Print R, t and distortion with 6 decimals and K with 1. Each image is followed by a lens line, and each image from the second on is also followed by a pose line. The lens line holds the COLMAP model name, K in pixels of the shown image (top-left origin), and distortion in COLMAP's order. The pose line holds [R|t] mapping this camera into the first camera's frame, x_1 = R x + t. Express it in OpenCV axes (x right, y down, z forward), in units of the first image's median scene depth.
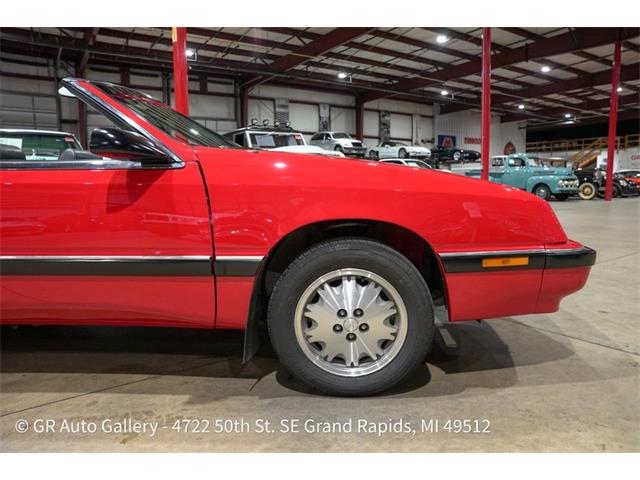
lens RADIAL K [[438.2, 0, 320.4], [0, 438.2, 238.9], [0, 0, 1]] dist [-0.137145, 0.106195]
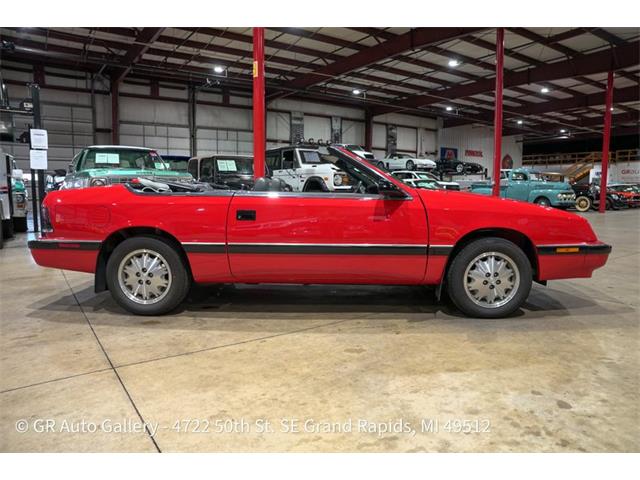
lens RADIAL K [[438.2, 0, 319.9], [0, 438.2, 241.0], [0, 0, 1]] dist [-0.137145, 0.106195]
pose [[0.999759, 0.014696, 0.016293, -0.066991], [-0.014530, 0.999842, -0.010228, 0.004248], [-0.016440, 0.009989, 0.999815, -0.084680]]
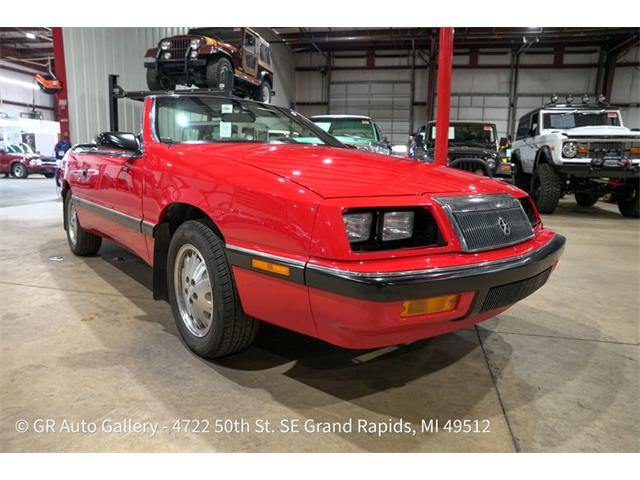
lens RADIAL K [[438.2, 0, 320.4], [0, 438.2, 236.5], [0, 0, 1]] dist [-0.137145, 0.106195]
pose [[0.678933, 0.152642, -0.718158, 0.102768], [-0.121604, 0.988018, 0.095038, -0.009758], [0.724060, 0.022806, 0.689360, 0.038709]]
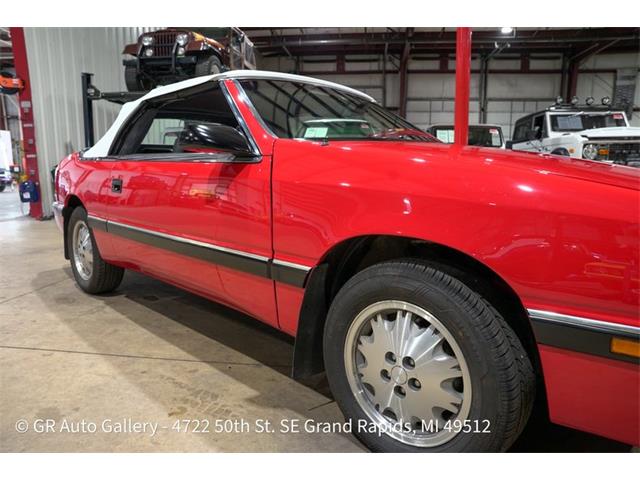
lens RADIAL K [[438.2, 0, 321.2], [0, 438.2, 237.6], [0, 0, 1]] dist [-0.137145, 0.106195]
pose [[0.753023, 0.119036, -0.647137, 0.037410], [-0.096833, 0.992840, 0.069948, -0.006920], [0.650830, 0.009992, 0.759158, 0.031071]]
